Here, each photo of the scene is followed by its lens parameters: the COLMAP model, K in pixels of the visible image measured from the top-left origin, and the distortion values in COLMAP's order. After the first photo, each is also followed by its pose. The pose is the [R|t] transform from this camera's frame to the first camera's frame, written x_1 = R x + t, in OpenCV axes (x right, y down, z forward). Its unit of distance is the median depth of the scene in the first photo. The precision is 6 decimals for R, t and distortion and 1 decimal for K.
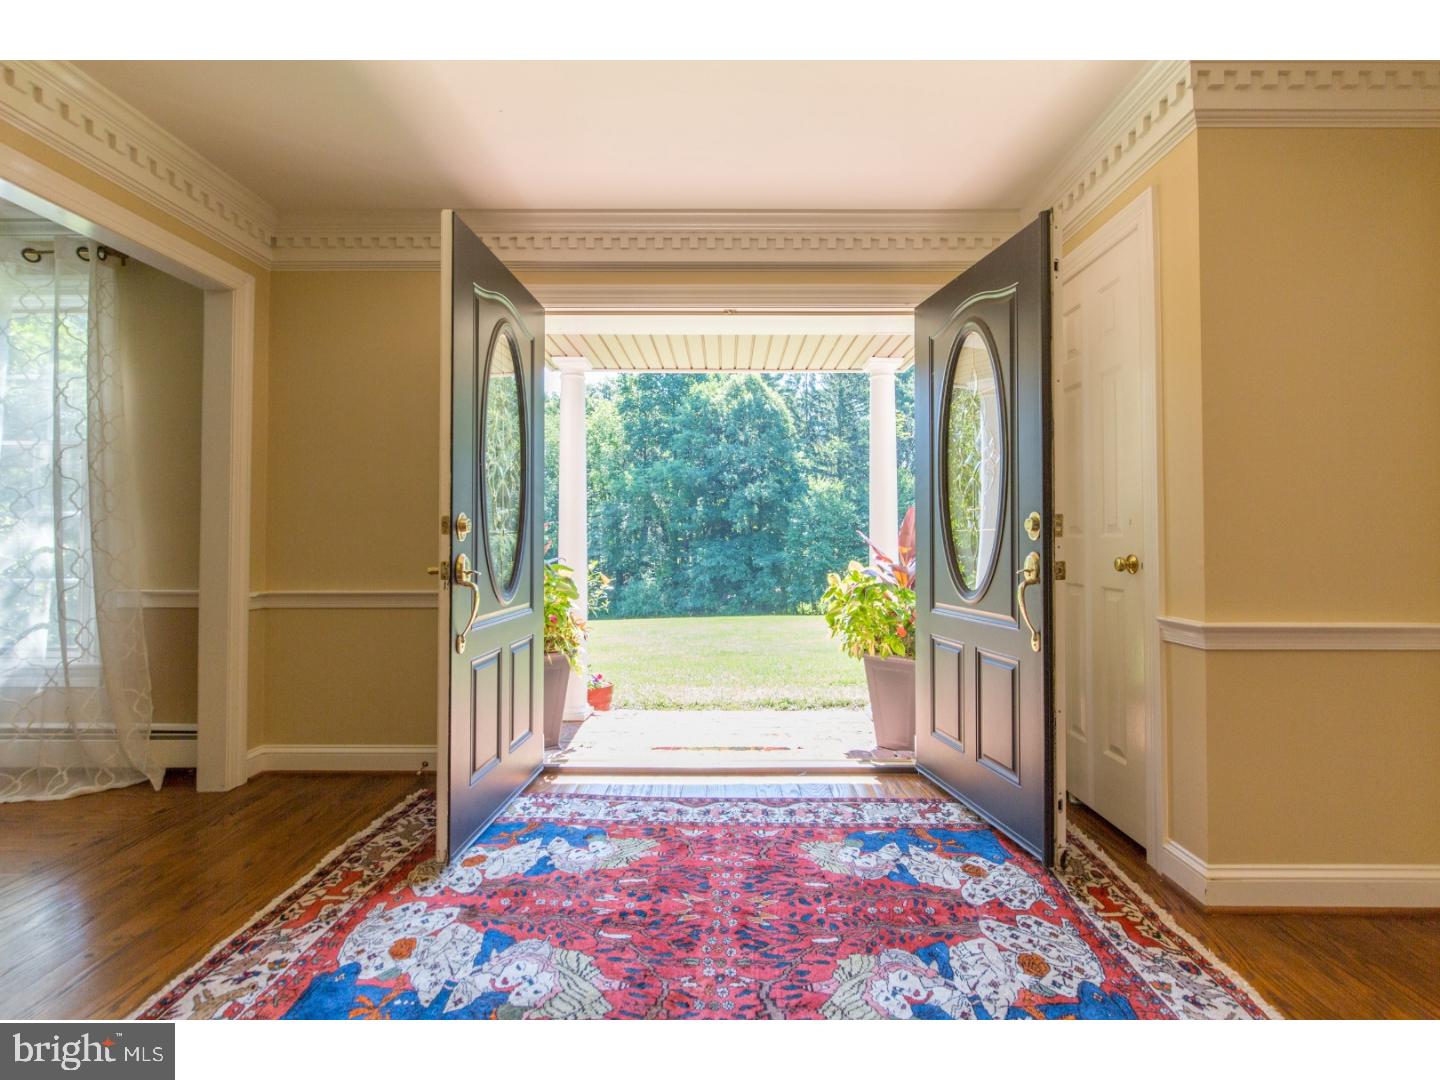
lens RADIAL K [[648.8, 0, 727.5], [0, 648.8, 537.3], [0, 0, 1]] dist [0.001469, -0.002055]
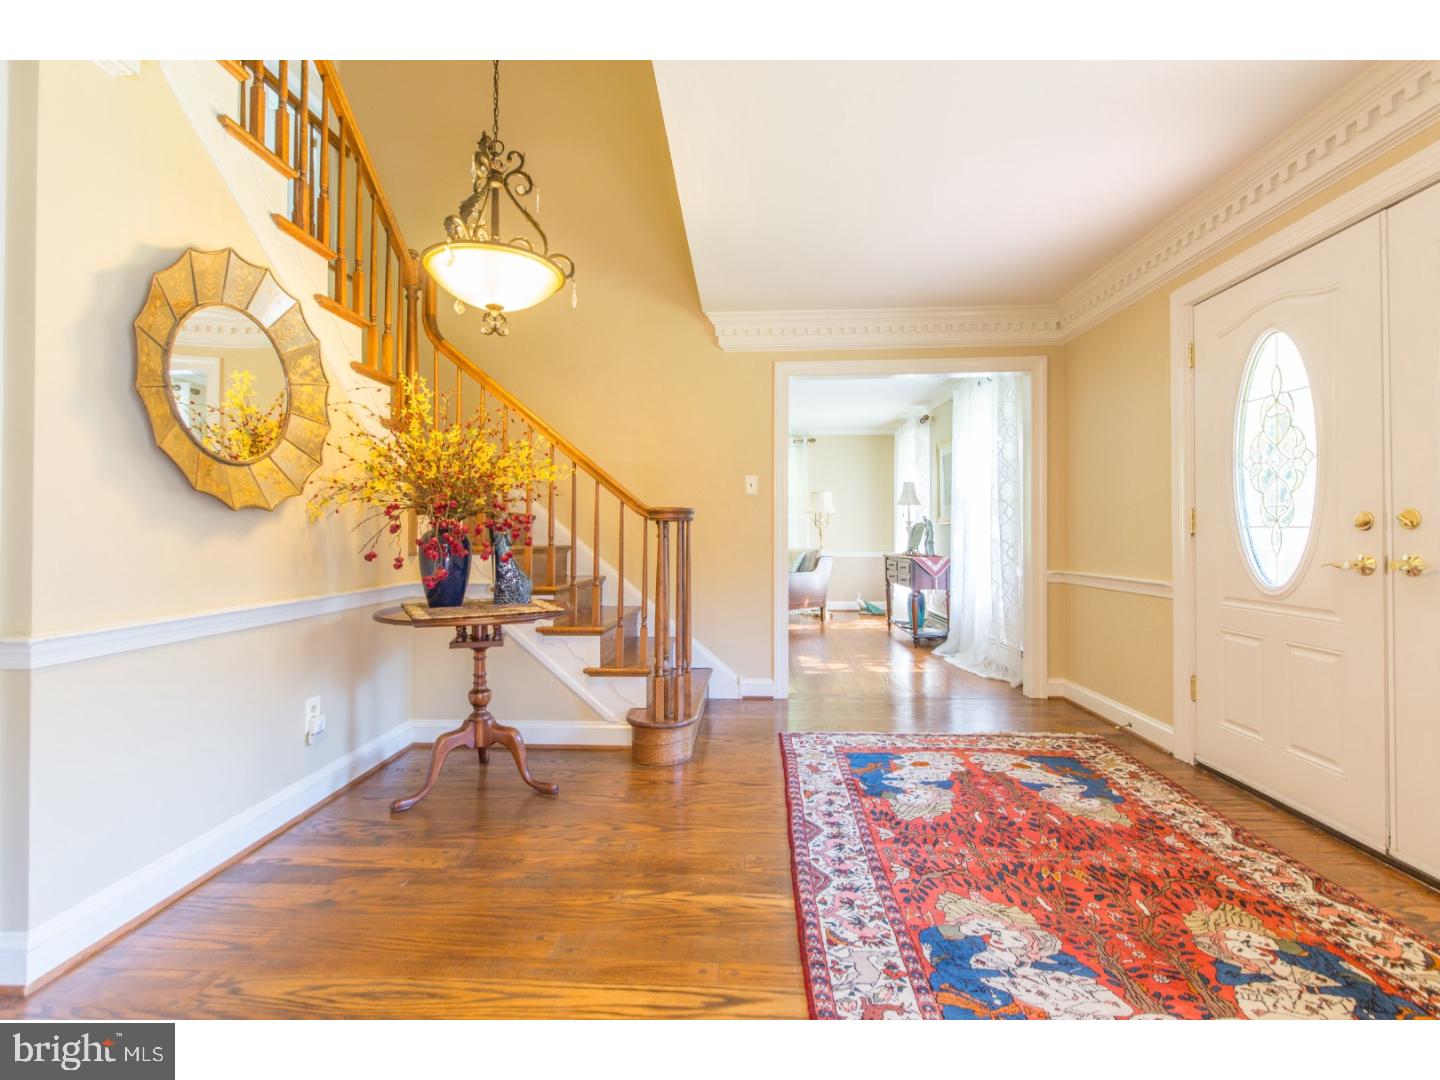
lens RADIAL K [[648.8, 0, 724.5], [0, 648.8, 534.8], [0, 0, 1]] dist [0.001469, -0.002055]
pose [[-0.042463, -0.003290, -0.999093, 0.966444], [0.004934, 0.999982, -0.003502, 0.000622], [0.999086, -0.005078, -0.042446, 0.390897]]
